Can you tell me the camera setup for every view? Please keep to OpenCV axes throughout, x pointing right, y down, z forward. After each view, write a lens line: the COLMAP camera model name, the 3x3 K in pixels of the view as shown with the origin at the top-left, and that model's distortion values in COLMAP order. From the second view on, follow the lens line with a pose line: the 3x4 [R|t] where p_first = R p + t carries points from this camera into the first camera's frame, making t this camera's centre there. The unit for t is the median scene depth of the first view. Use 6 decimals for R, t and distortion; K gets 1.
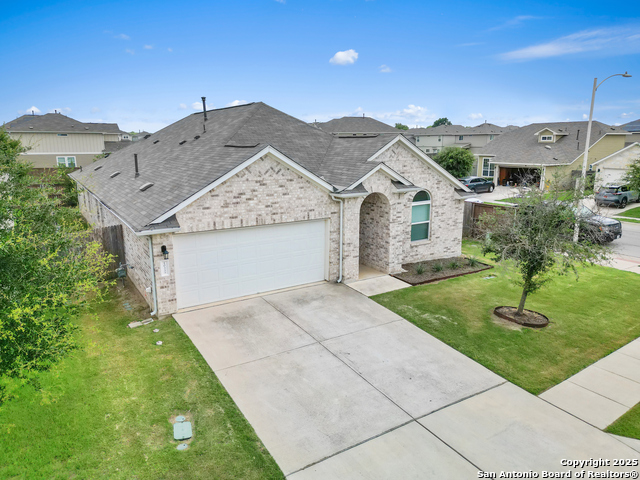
lens RADIAL K [[436.7, 0, 320.0], [0, 436.7, 240.0], [0, 0, 1]] dist [0.001081, -0.000667]
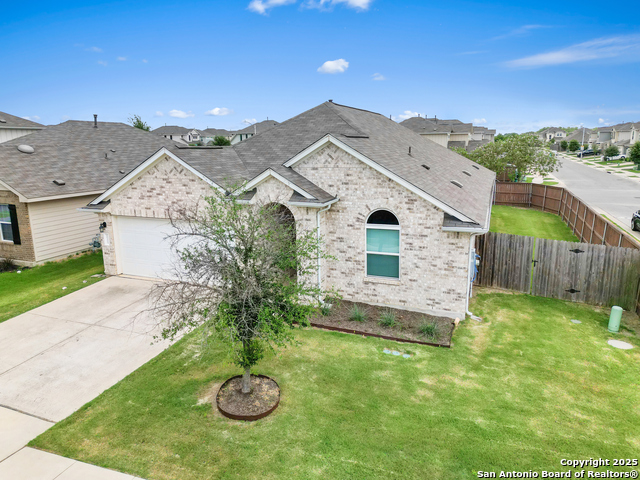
lens RADIAL K [[453.0, 0, 320.0], [0, 453.0, 240.0], [0, 0, 1]] dist [0.004756, -0.001874]
pose [[0.607259, 0.171150, -0.775851, 0.976045], [-0.169433, 0.981955, 0.084001, -0.139921], [0.776228, 0.080445, 0.625299, 0.572909]]
